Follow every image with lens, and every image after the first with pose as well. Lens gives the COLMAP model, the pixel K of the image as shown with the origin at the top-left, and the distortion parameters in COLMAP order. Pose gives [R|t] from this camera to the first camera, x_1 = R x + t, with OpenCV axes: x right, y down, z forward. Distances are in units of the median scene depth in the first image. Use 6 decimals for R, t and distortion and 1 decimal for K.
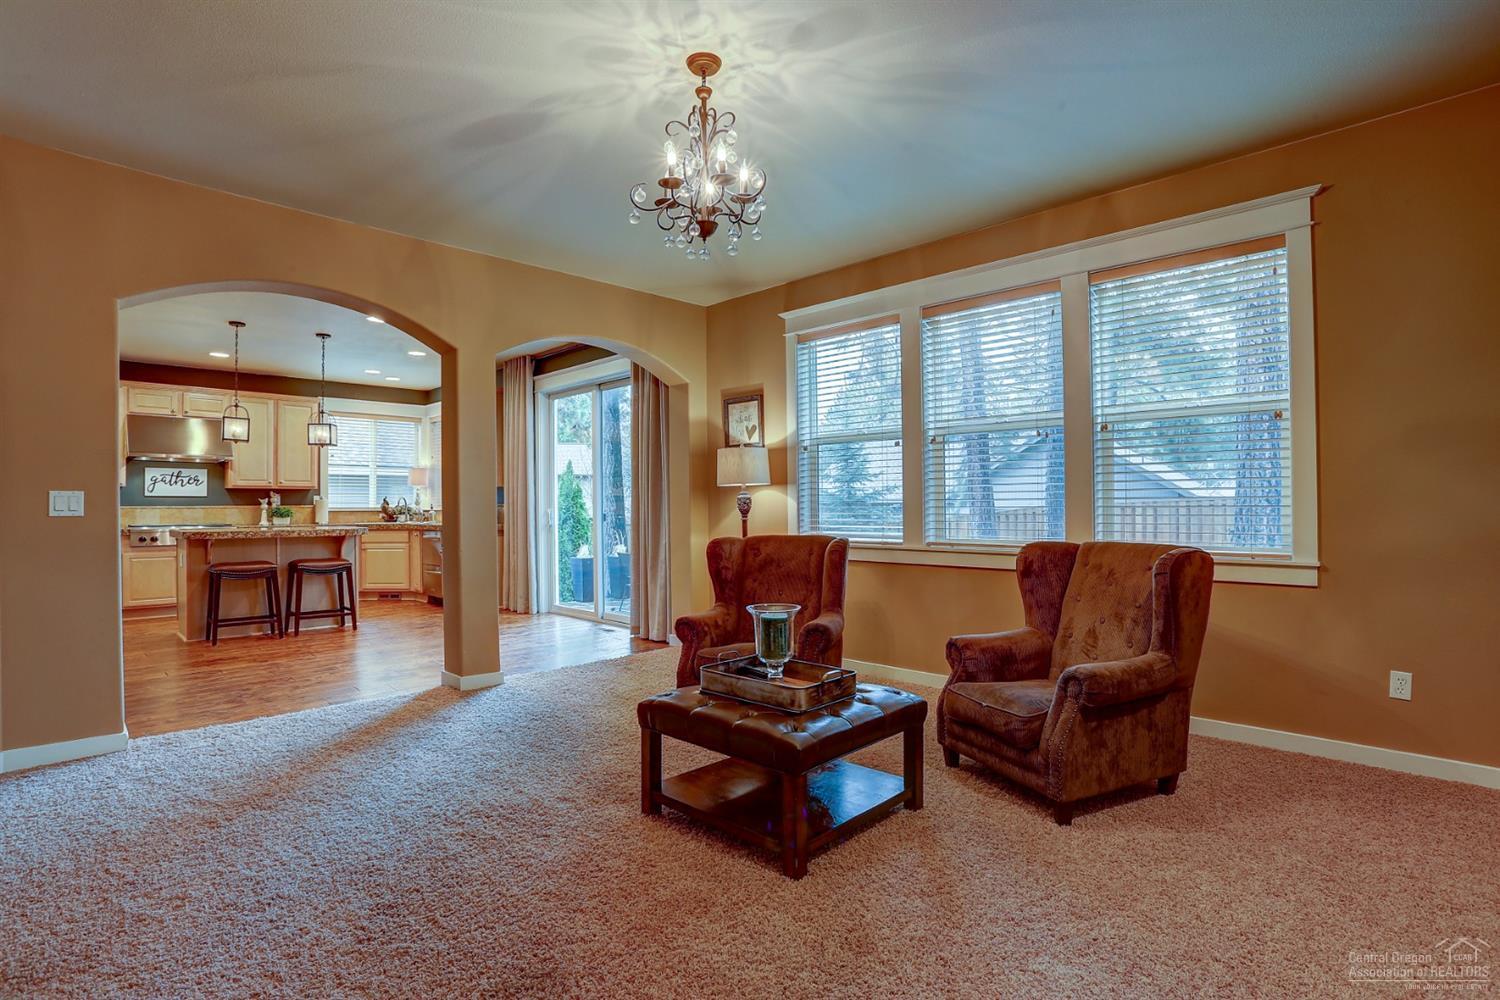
lens RADIAL K [[733.2, 0, 758.0], [0, 733.2, 497.9], [0, 0, 1]] dist [-0.066335, 0.027388]
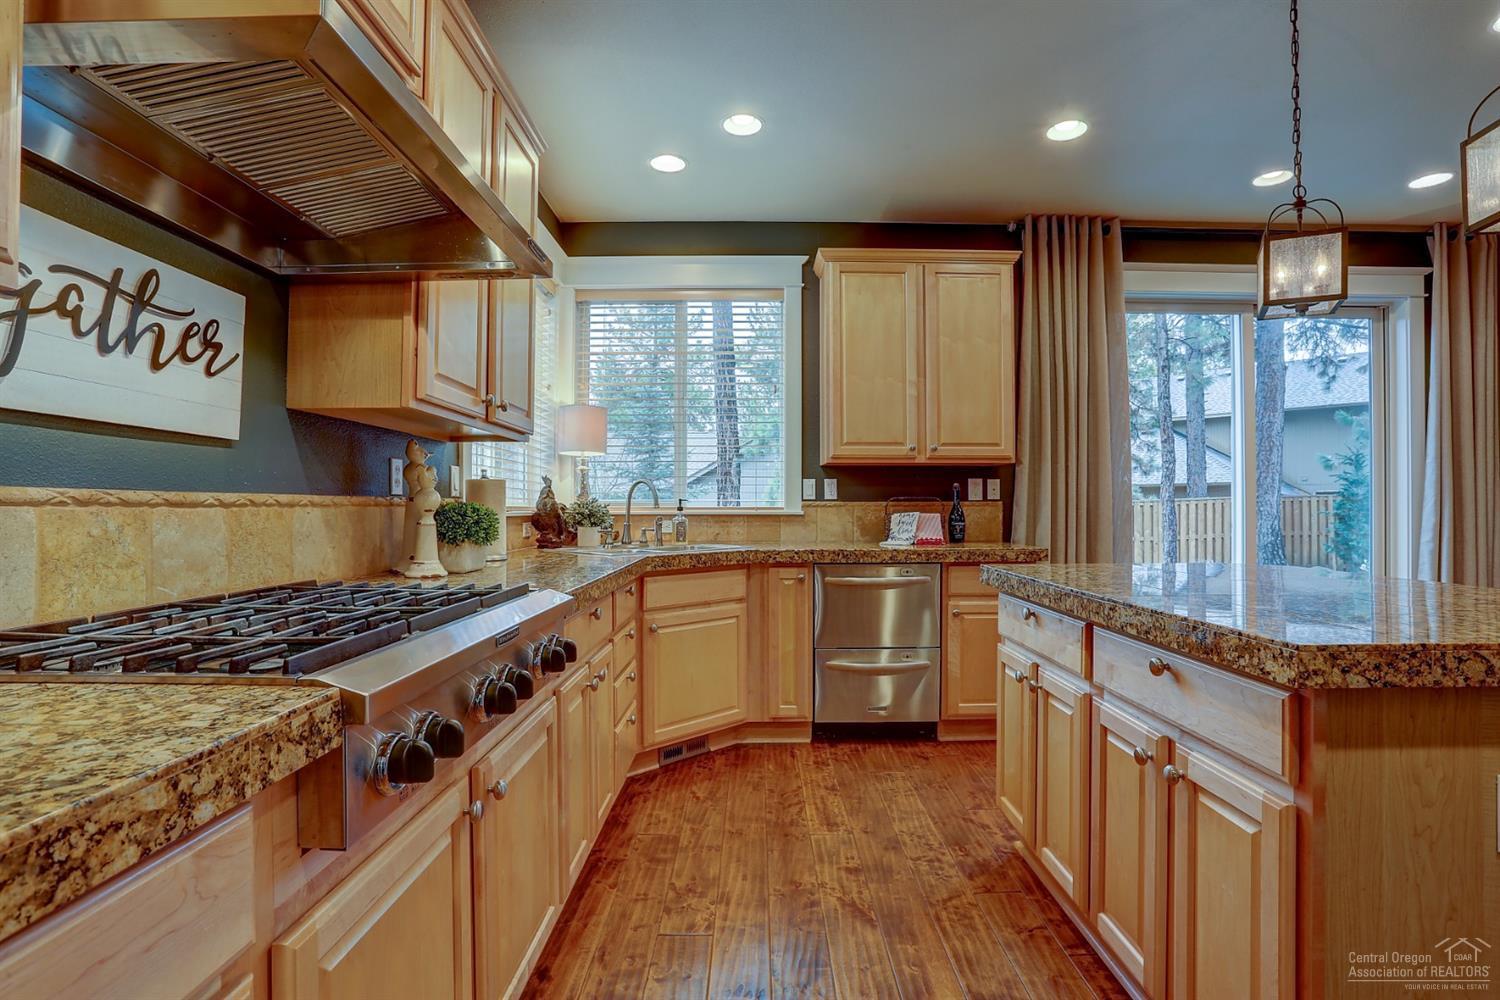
lens RADIAL K [[733.2, 0, 758.8], [0, 733.2, 501.5], [0, 0, 1]] dist [-0.066335, 0.027388]
pose [[0.708622, 0.012244, 0.705482, -1.255271], [-0.010600, 0.999921, -0.006706, 0.020537], [-0.705509, -0.002726, 0.708696, 1.196552]]
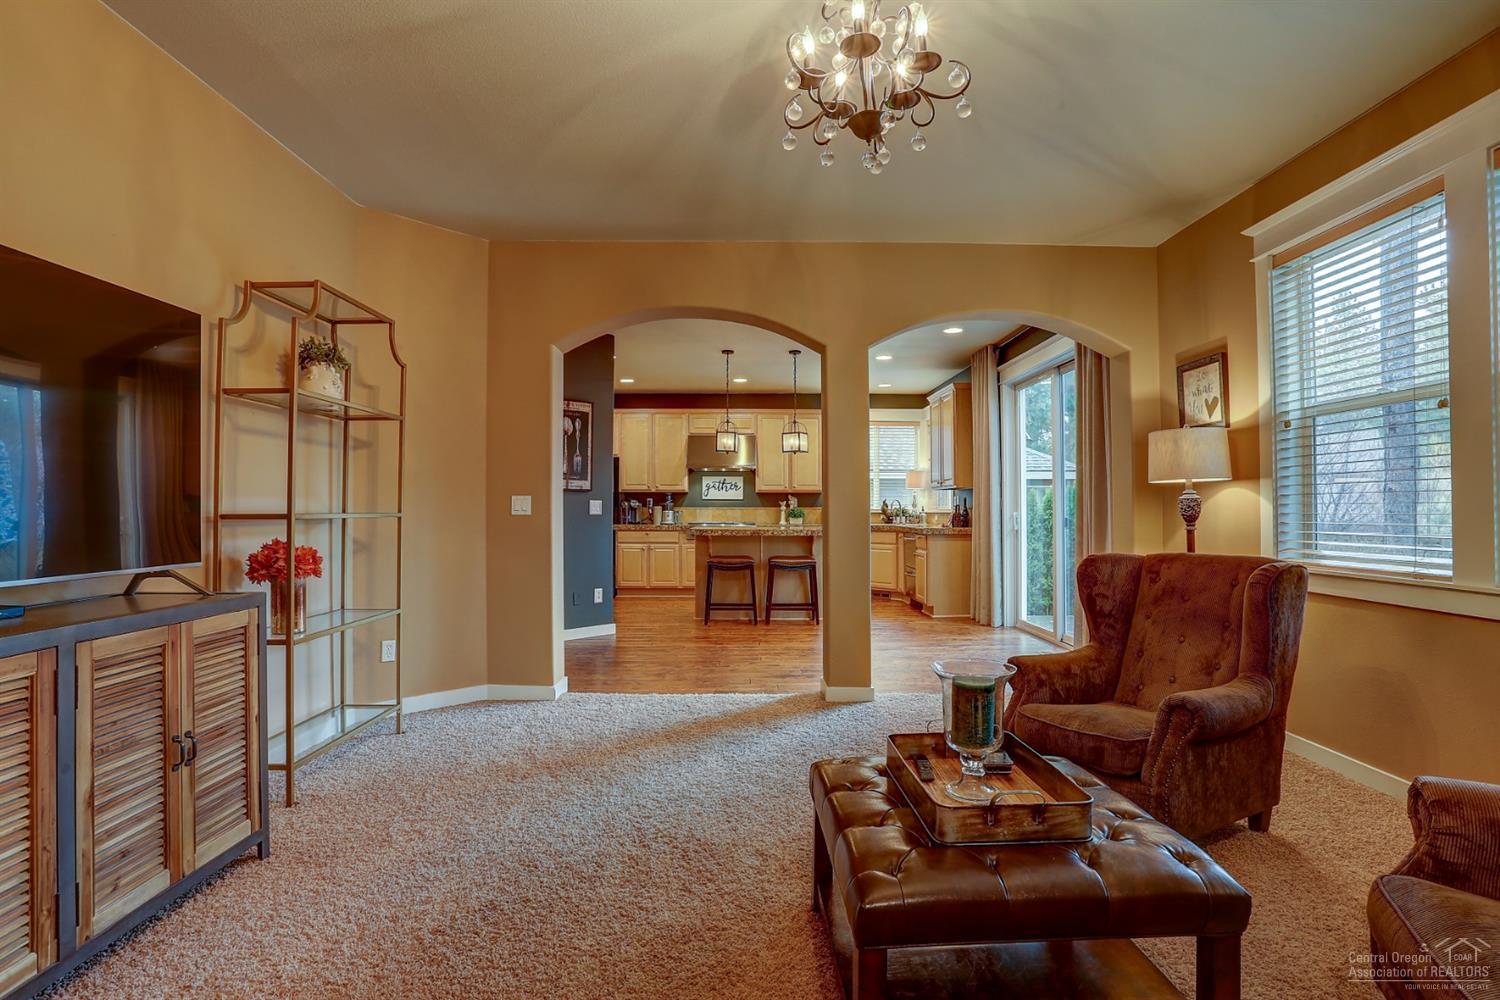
lens RADIAL K [[733.2, 0, 759.0], [0, 733.2, 497.8], [0, 0, 1]] dist [-0.066335, 0.027388]
pose [[0.714367, -0.004356, -0.699758, 0.172577], [0.001691, 0.999988, -0.004499, 0.000962], [0.699769, 0.002031, 0.714366, 0.206105]]
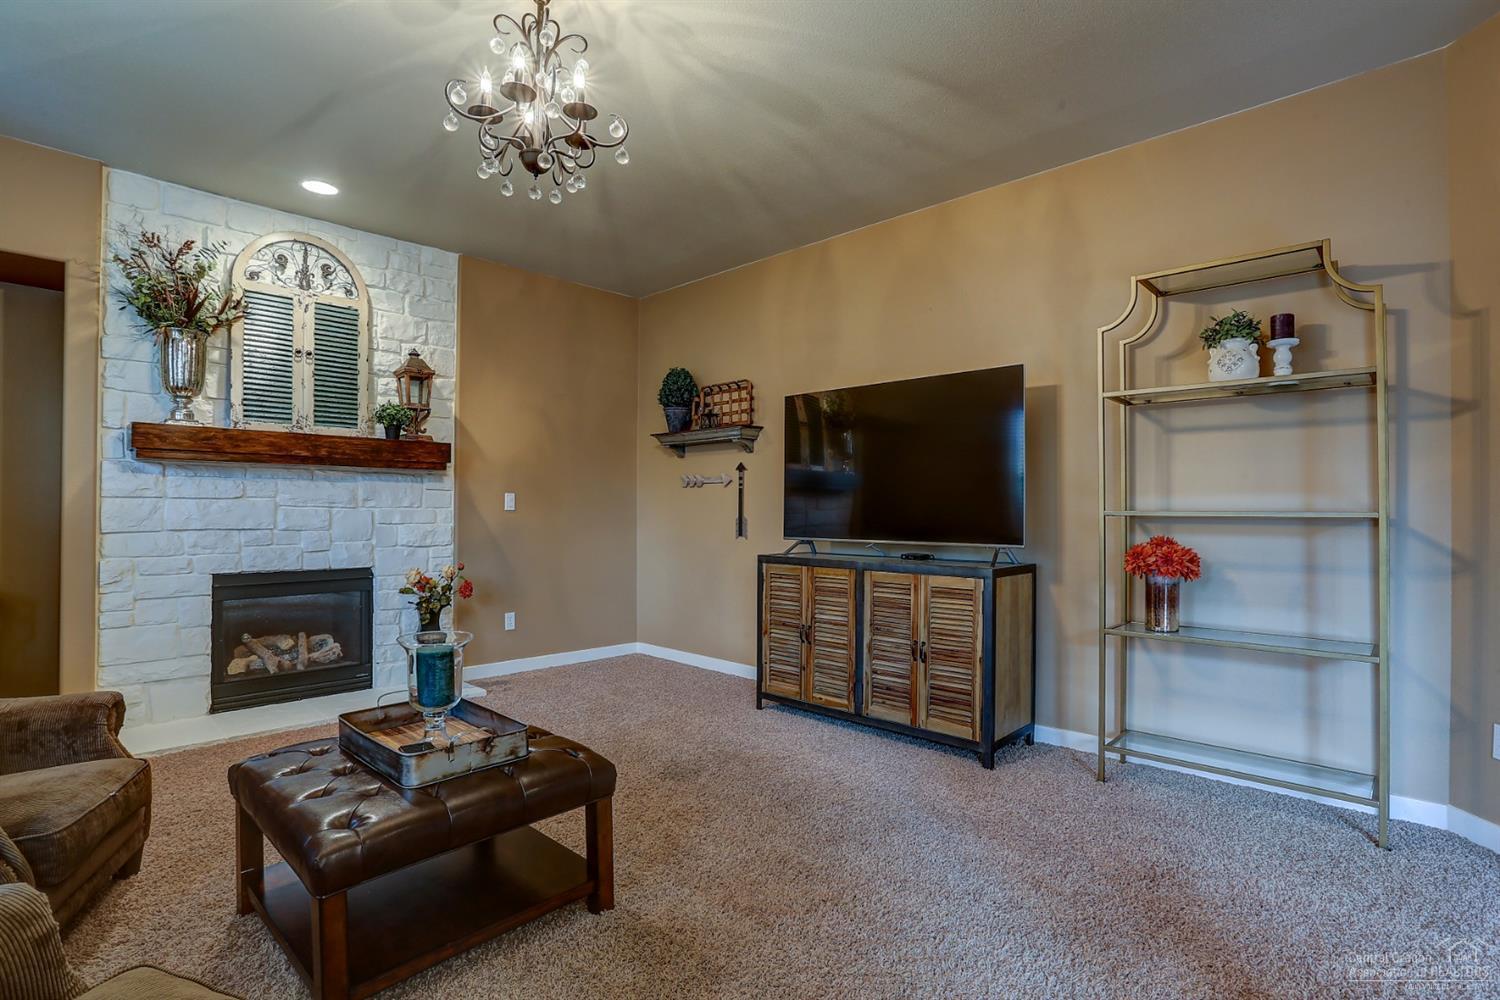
lens RADIAL K [[733.2, 0, 755.5], [0, 733.2, 504.4], [0, 0, 1]] dist [-0.066335, 0.027388]
pose [[-0.999959, 0.002631, -0.008608, -0.153153], [0.002770, 0.999866, -0.016160, 0.012830], [0.008565, -0.016183, -0.999832, 0.892739]]
